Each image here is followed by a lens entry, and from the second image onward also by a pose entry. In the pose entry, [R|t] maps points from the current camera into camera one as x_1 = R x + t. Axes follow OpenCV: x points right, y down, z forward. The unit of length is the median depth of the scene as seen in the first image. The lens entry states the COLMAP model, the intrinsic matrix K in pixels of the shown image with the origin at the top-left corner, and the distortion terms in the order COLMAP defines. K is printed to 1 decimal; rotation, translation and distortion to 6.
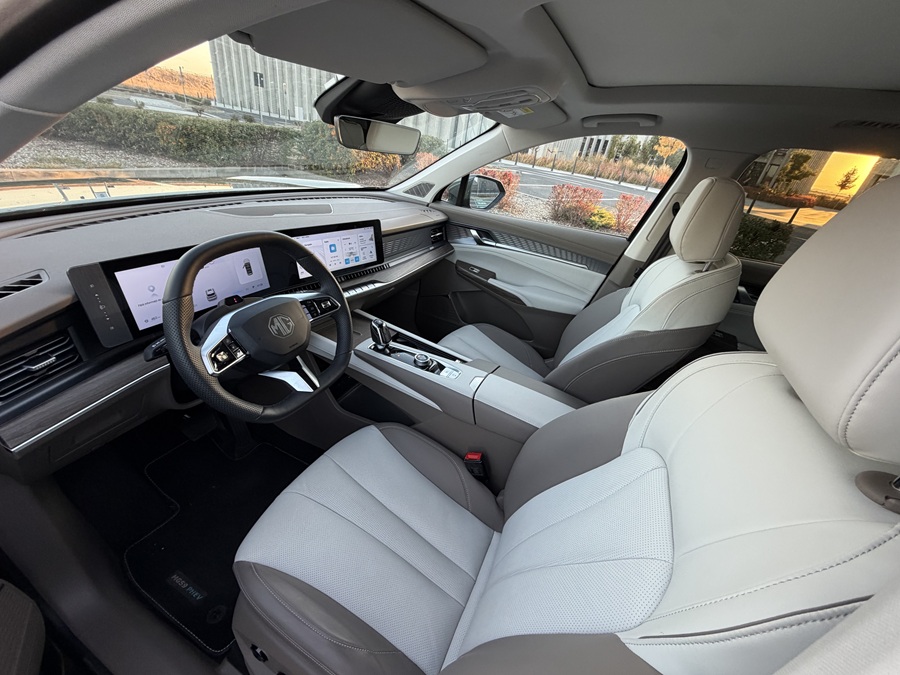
lens RADIAL K [[356.3, 0, 448.0], [0, 356.3, 340.1], [0, 0, 1]] dist [0.002259, -0.000055]
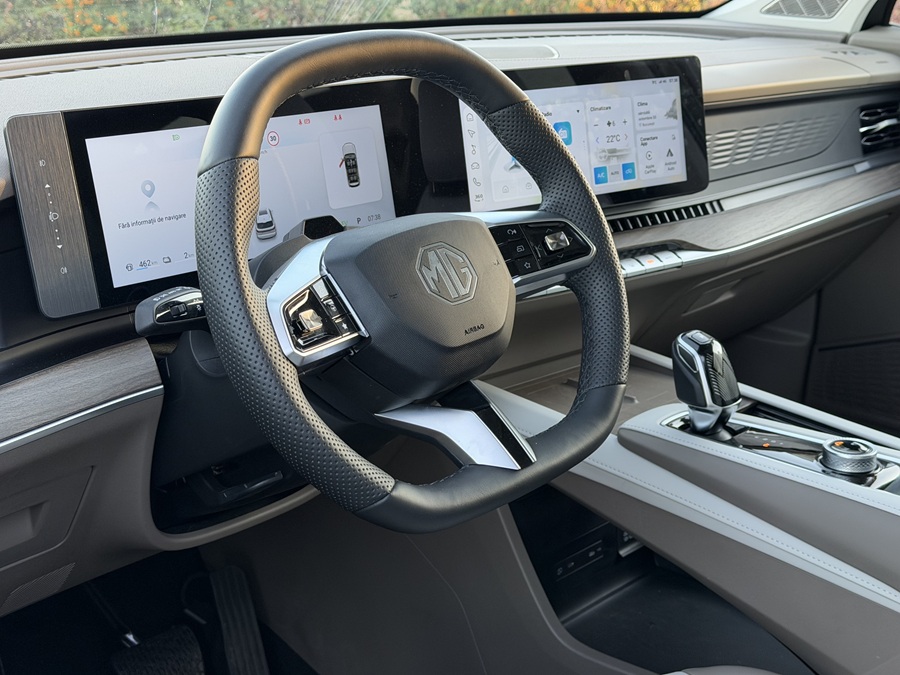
lens RADIAL K [[1264.8, 0, 447.4], [0, 1264.8, 336.4], [0, 0, 1]] dist [0.135835, 0.000000]
pose [[0.942665, -0.030597, -0.332334, -0.029780], [-0.046955, 0.973725, -0.222834, 0.205620], [0.330420, 0.225663, 0.916460, -0.103346]]
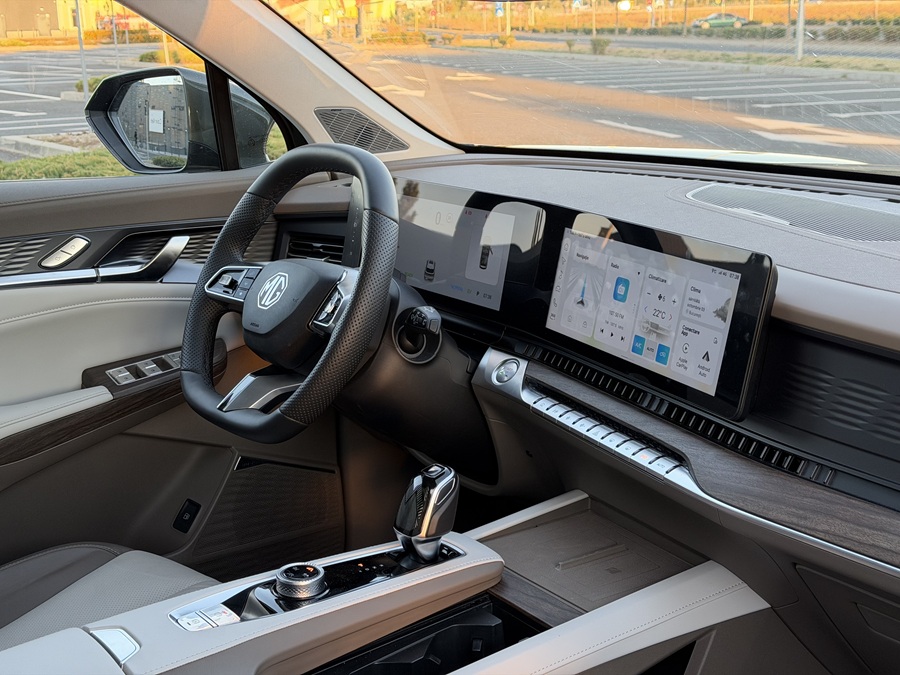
lens RADIAL K [[1264.8, 0, 449.5], [0, 1264.8, 338.4], [0, 0, 1]] dist [0.135835, 0.000000]
pose [[-0.482125, 0.086199, -0.871851, 0.807234], [-0.479674, 0.806768, 0.345019, -0.556951], [0.733122, 0.584547, -0.347616, 1.325493]]
